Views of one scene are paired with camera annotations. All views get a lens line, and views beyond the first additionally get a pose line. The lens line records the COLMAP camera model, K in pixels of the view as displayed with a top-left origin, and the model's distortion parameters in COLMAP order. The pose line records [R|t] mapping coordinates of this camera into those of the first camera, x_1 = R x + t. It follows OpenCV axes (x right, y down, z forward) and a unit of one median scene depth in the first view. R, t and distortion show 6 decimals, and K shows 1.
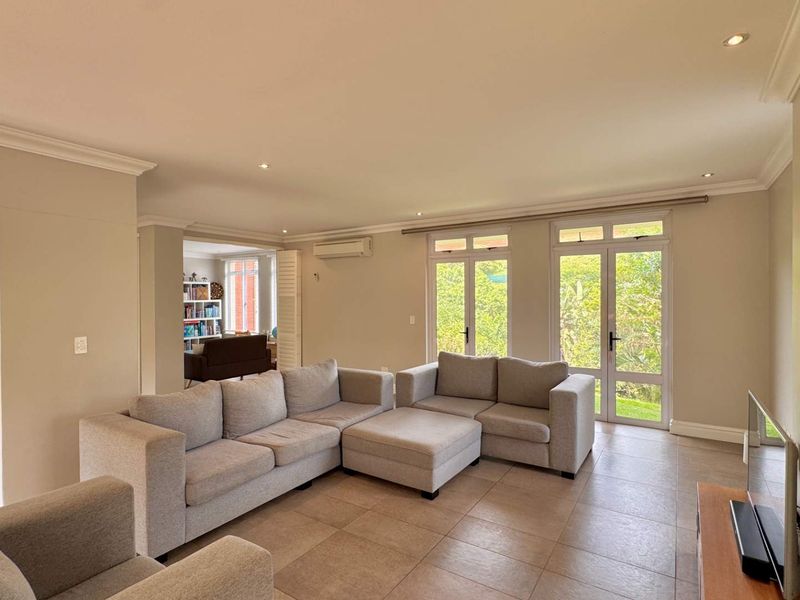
lens RADIAL K [[423.6, 0, 400.0], [0, 423.6, 300.0], [0, 0, 1]] dist [0.000374, 0.000135]
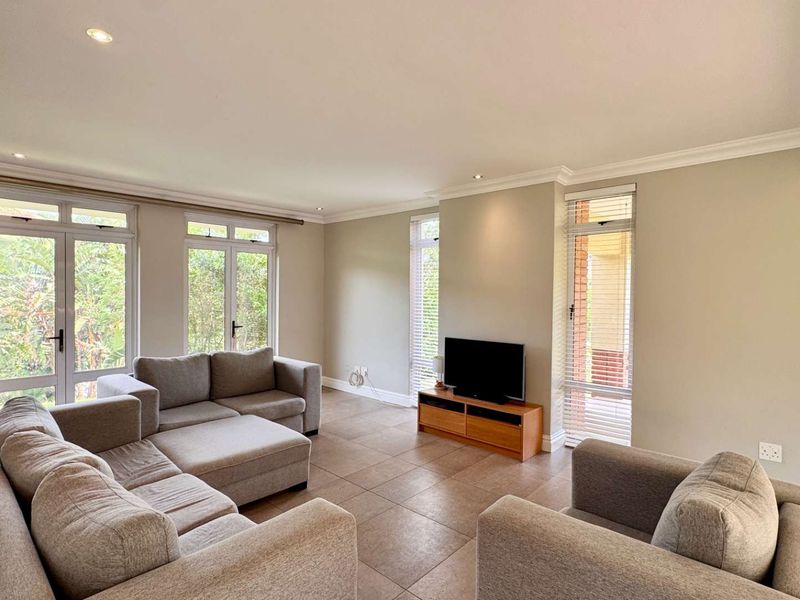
lens RADIAL K [[428.0, 0, 394.9], [0, 428.0, 300.2], [0, 0, 1]] dist [-0.002087, -0.000614]
pose [[0.162409, -0.012879, 0.986640, -0.556141], [-0.005269, 0.999889, 0.013919, 0.001378], [-0.986710, -0.007459, 0.162323, 0.382795]]
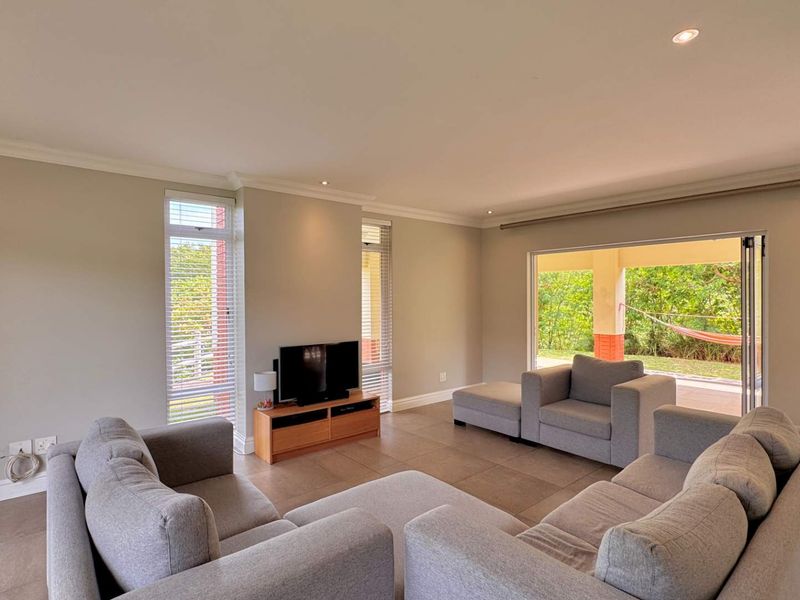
lens RADIAL K [[428.0, 0, 394.9], [0, 428.0, 300.2], [0, 0, 1]] dist [-0.002087, -0.000614]
pose [[-0.954965, 0.011232, 0.296507, 0.510877], [0.014503, 0.999856, 0.008834, -0.003166], [-0.296365, 0.012736, -0.954990, 2.089390]]
